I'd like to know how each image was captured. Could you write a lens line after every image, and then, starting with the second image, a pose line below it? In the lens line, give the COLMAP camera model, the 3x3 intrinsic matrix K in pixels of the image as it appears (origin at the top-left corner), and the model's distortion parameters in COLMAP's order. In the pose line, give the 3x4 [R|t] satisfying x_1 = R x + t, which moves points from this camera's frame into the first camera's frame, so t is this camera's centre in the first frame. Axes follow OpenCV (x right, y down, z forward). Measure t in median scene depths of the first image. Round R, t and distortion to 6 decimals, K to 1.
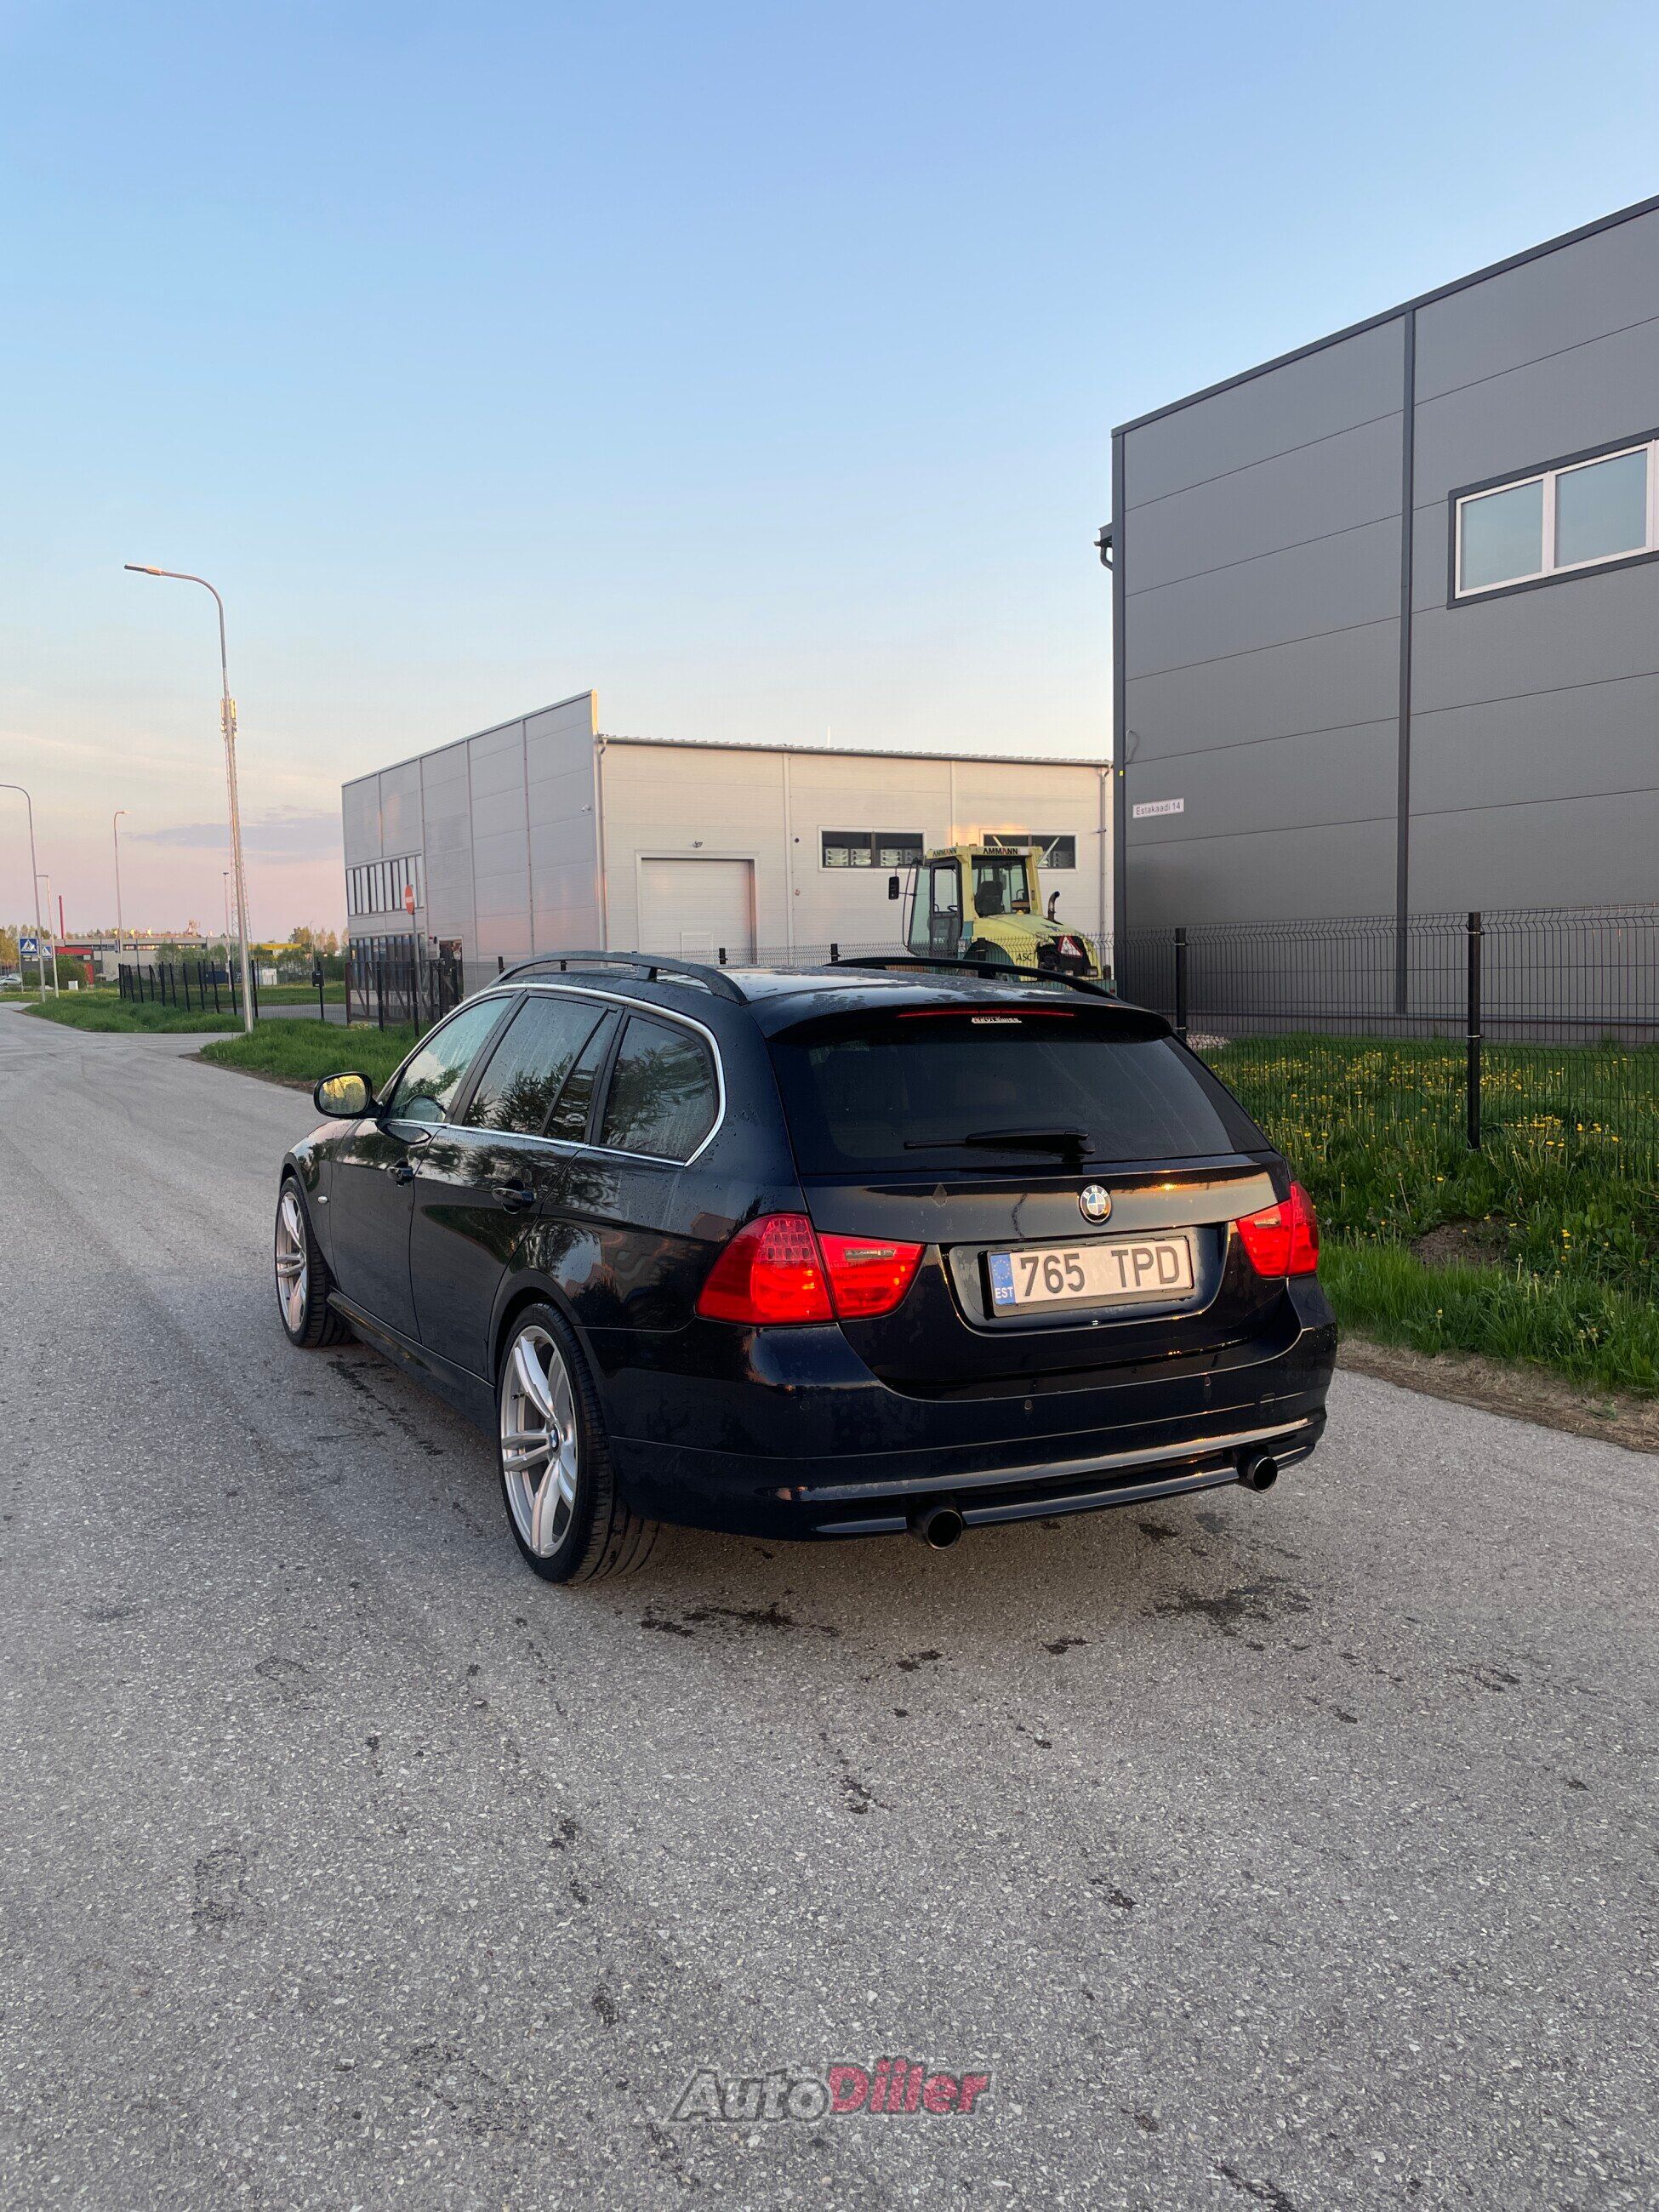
lens RADIAL K [[1715.9, 0, 829.5], [0, 1715.9, 1106.0], [0, 0, 1]] dist [0.090716, -0.122476]
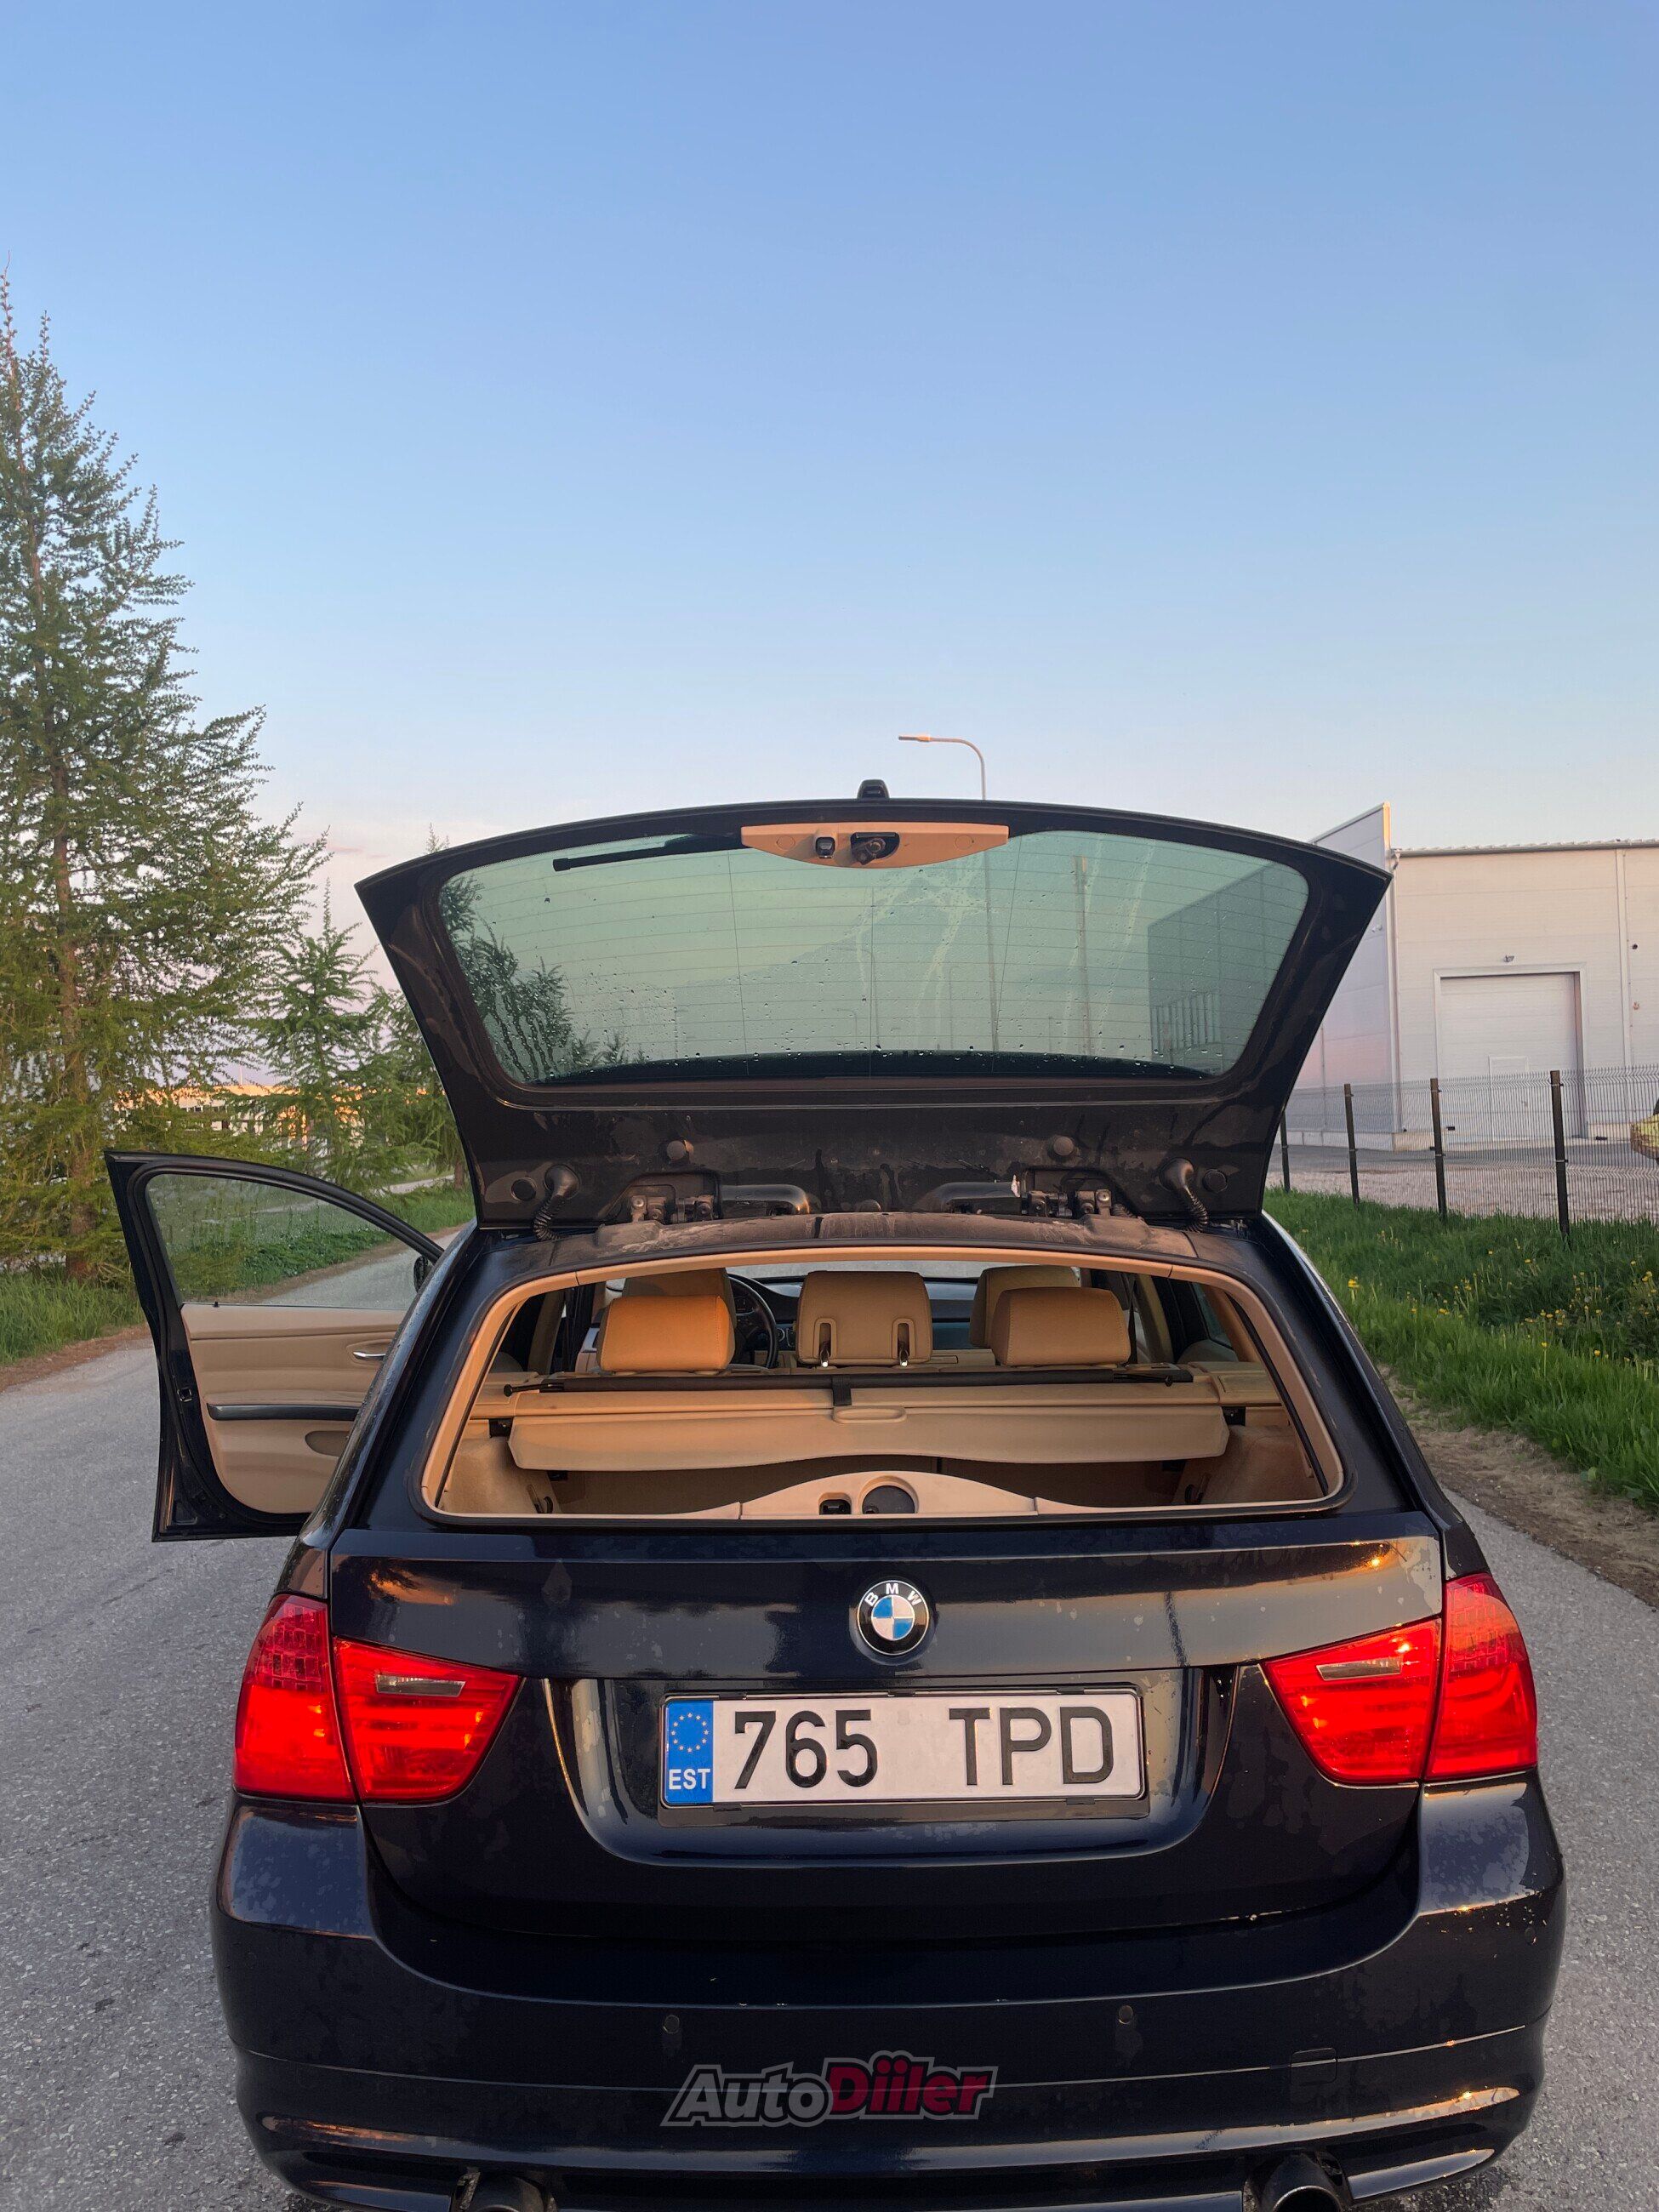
lens RADIAL K [[1715.9, 0, 829.5], [0, 1715.9, 1106.0], [0, 0, 1]] dist [0.090716, -0.122476]
pose [[0.885187, -0.018447, -0.464870, 0.370952], [-0.016678, 0.997313, -0.071334, -0.057923], [0.464936, 0.070897, 0.882501, 0.501730]]
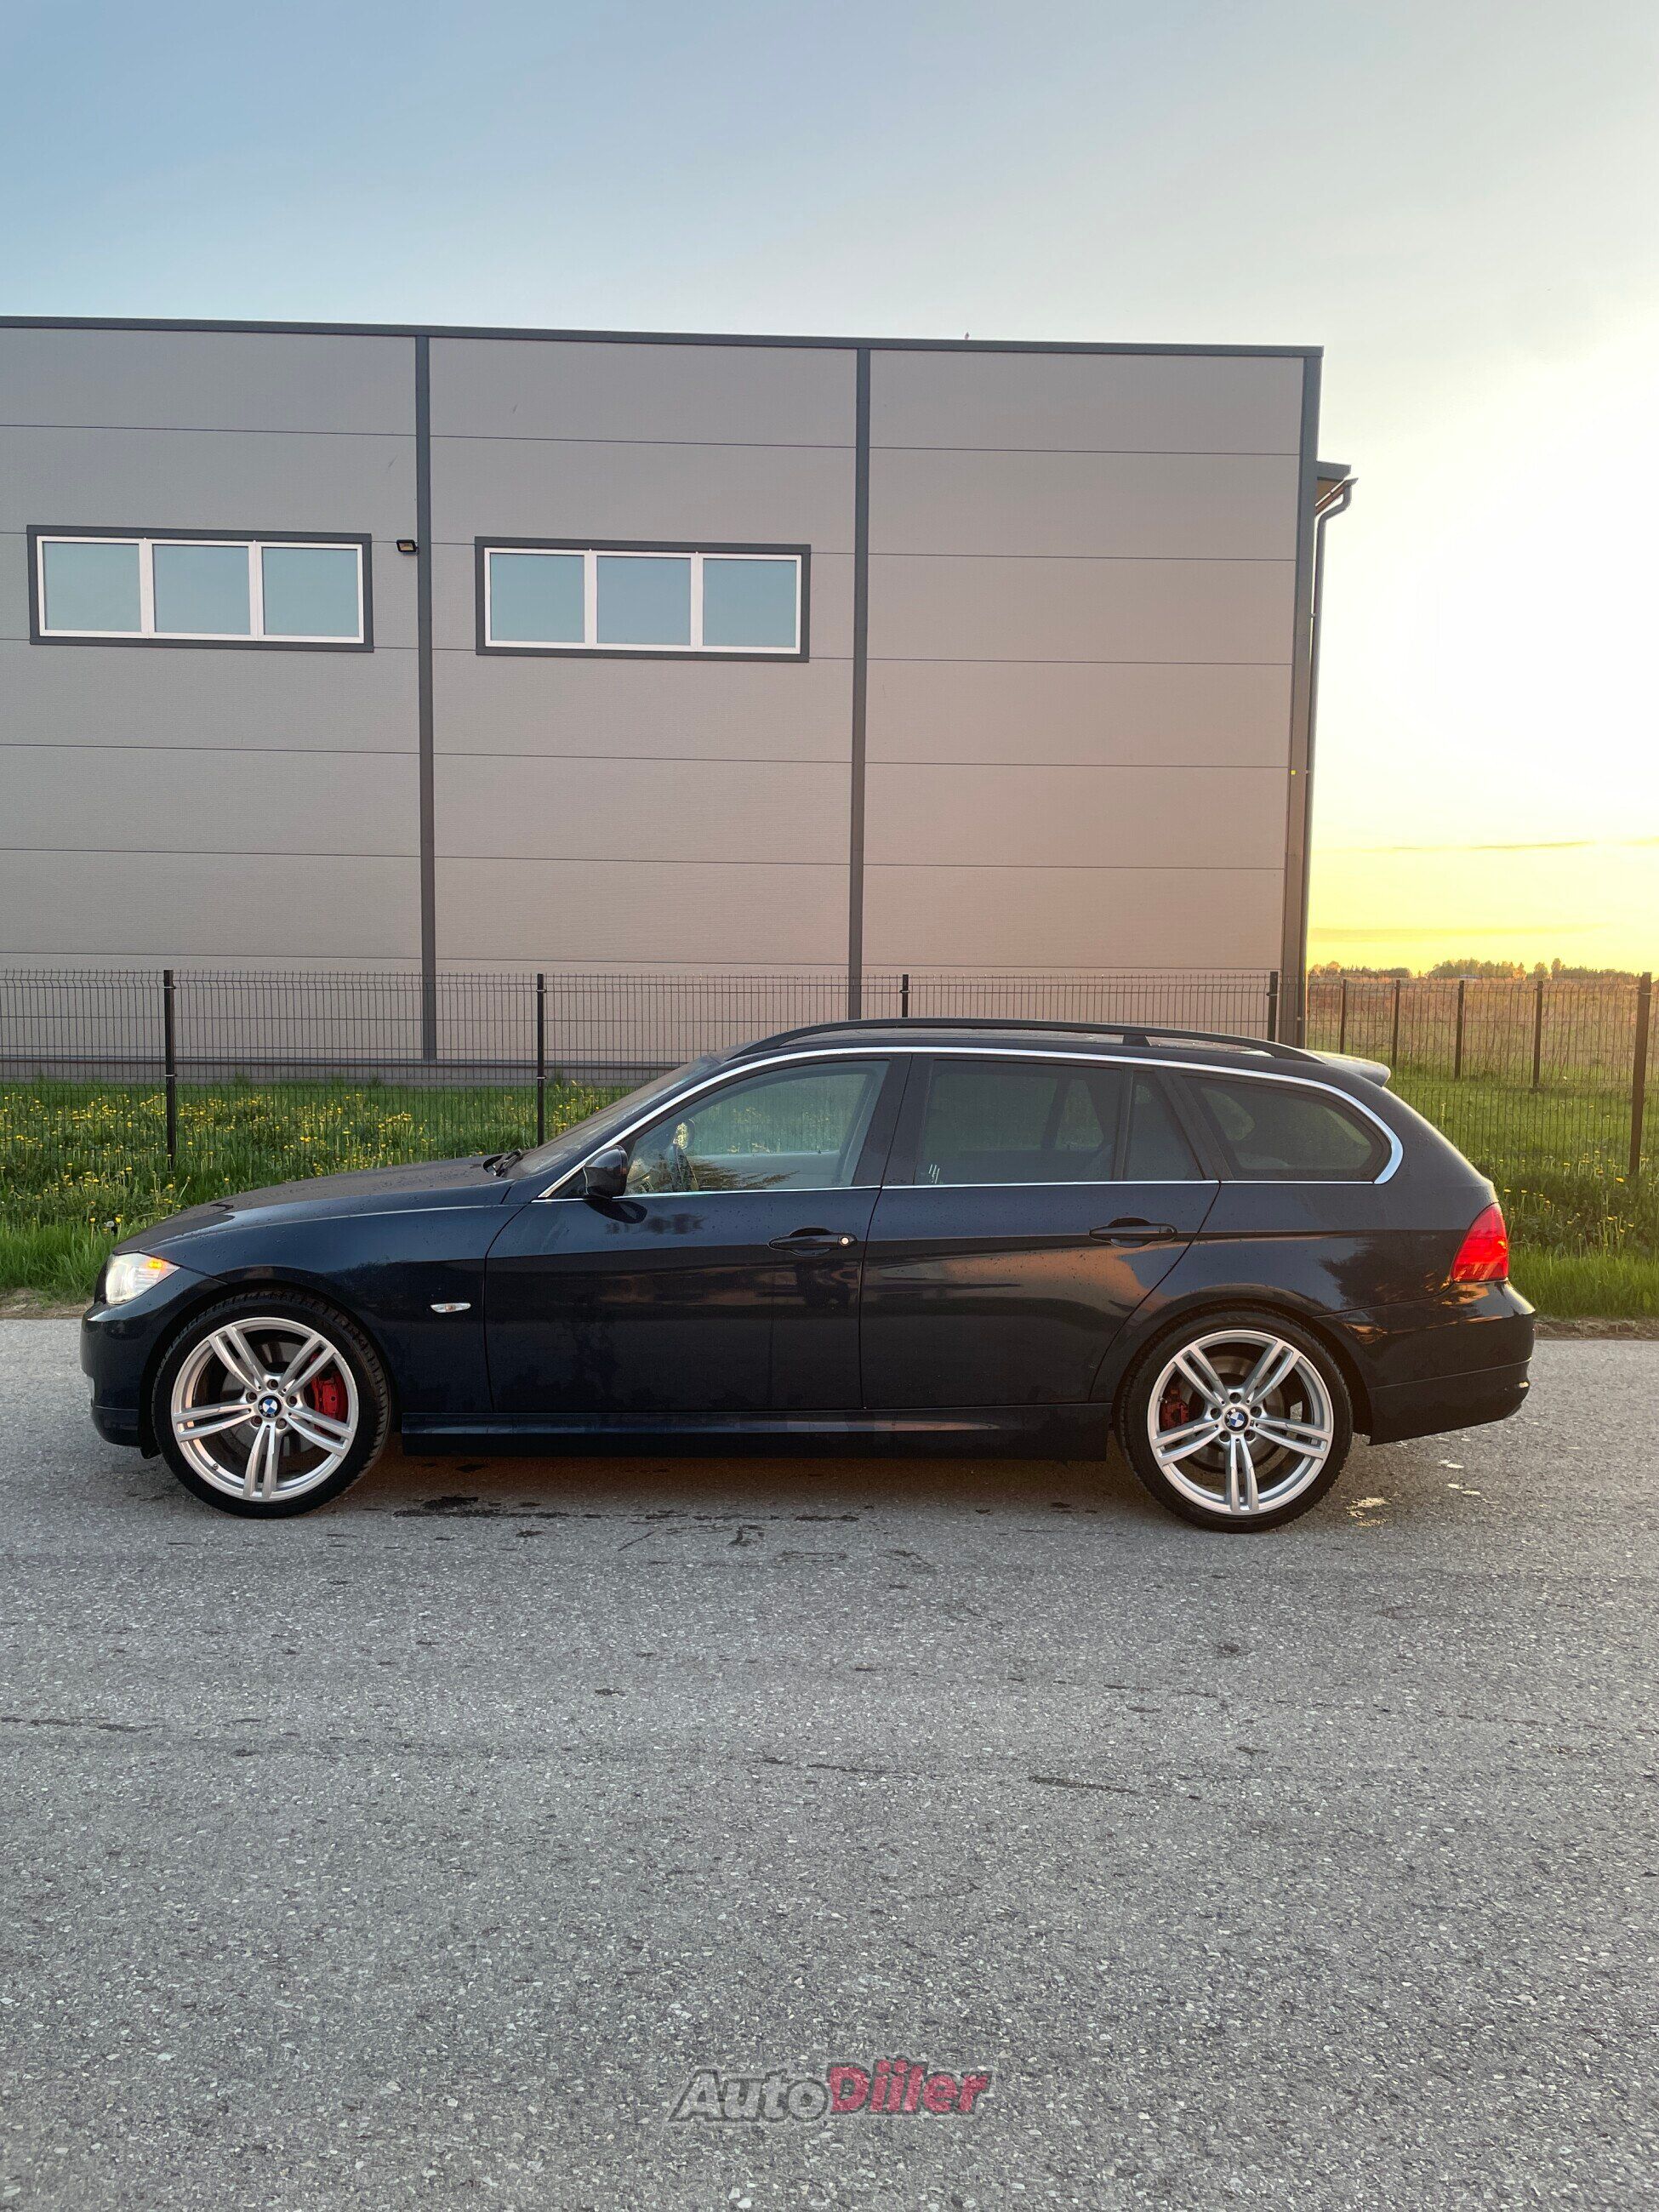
lens RADIAL K [[1715.9, 0, 829.5], [0, 1715.9, 1106.0], [0, 0, 1]] dist [0.090716, -0.122476]
pose [[0.457005, -0.035824, 0.888743, -1.497171], [0.052687, 0.998524, 0.013157, -0.067449], [-0.887902, 0.040812, 0.458218, 0.741546]]
